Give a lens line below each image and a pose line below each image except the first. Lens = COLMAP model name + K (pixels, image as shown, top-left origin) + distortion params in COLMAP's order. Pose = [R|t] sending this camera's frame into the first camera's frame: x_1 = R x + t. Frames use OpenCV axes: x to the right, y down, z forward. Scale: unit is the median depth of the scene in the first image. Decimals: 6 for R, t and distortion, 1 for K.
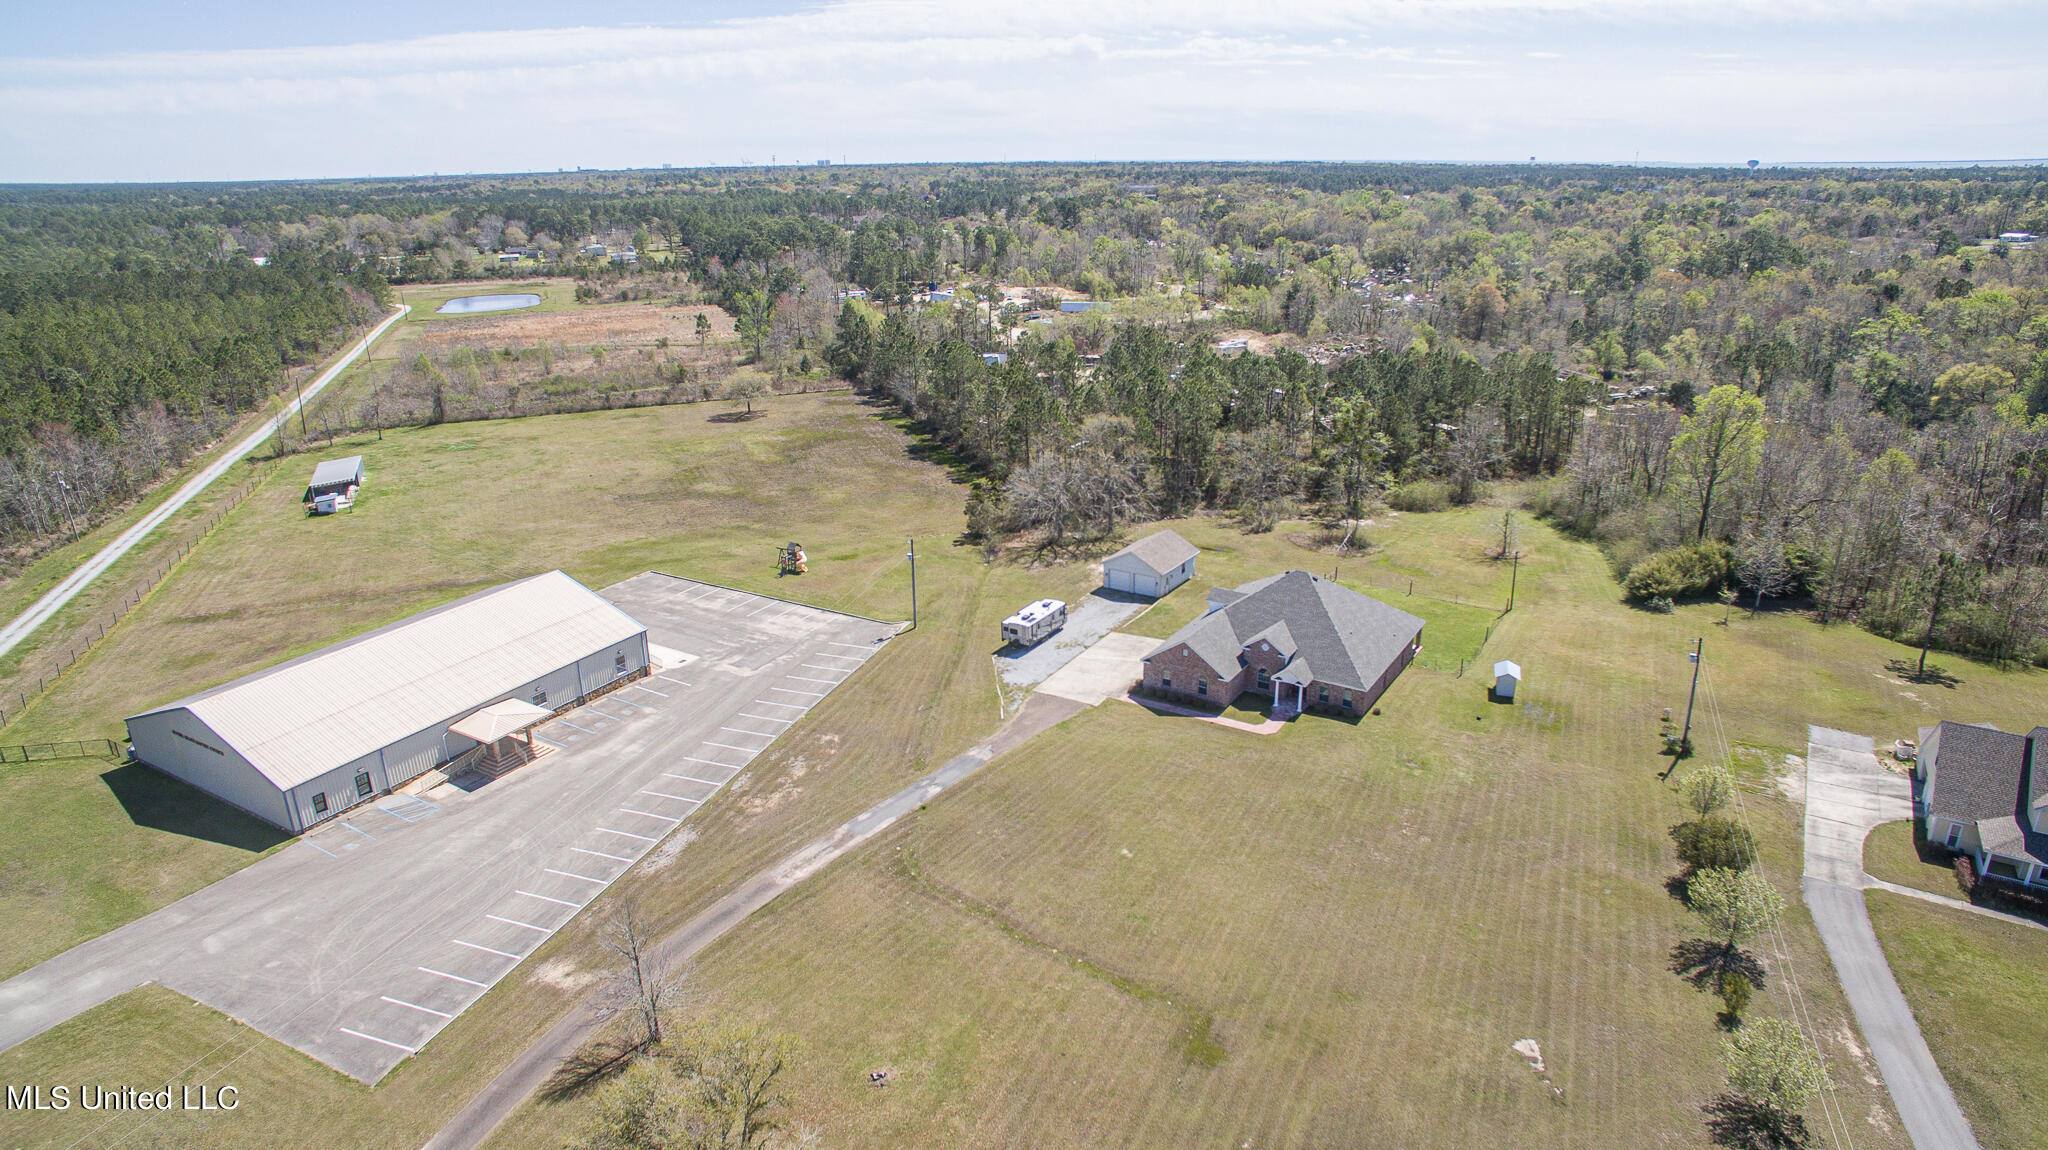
lens RADIAL K [[1199.0, 0, 1025.6], [0, 1199.0, 582.3], [0, 0, 1]] dist [-0.130457, 0.093421]
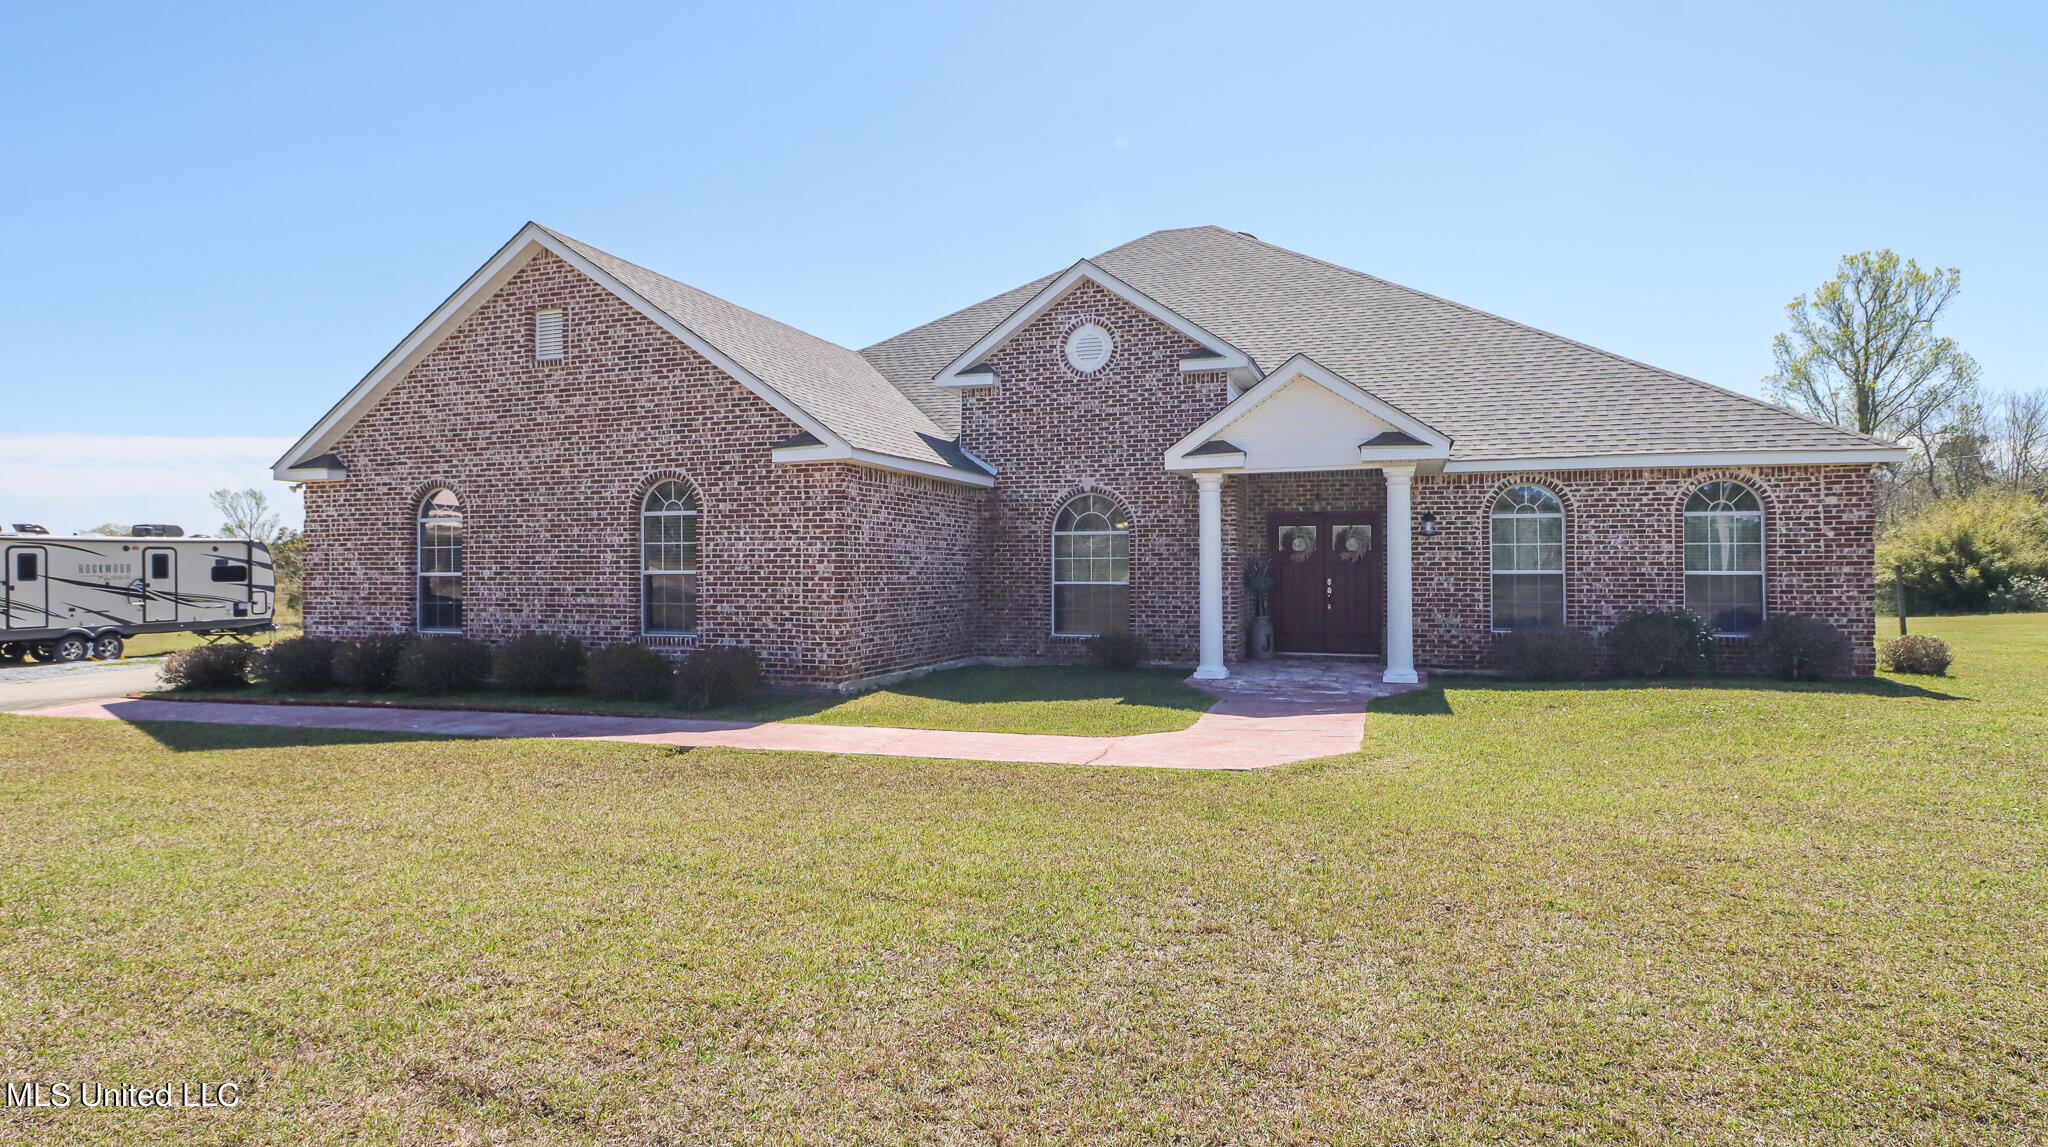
lens RADIAL K [[1081.3, 0, 1020.4], [0, 1081.3, 554.7], [0, 0, 1]] dist [0.001320, -0.008733]
pose [[0.971149, 0.010405, 0.238247, 0.156543], [0.073550, 0.937276, -0.340741, 0.129617], [-0.226849, 0.348433, 0.909469, 0.873827]]
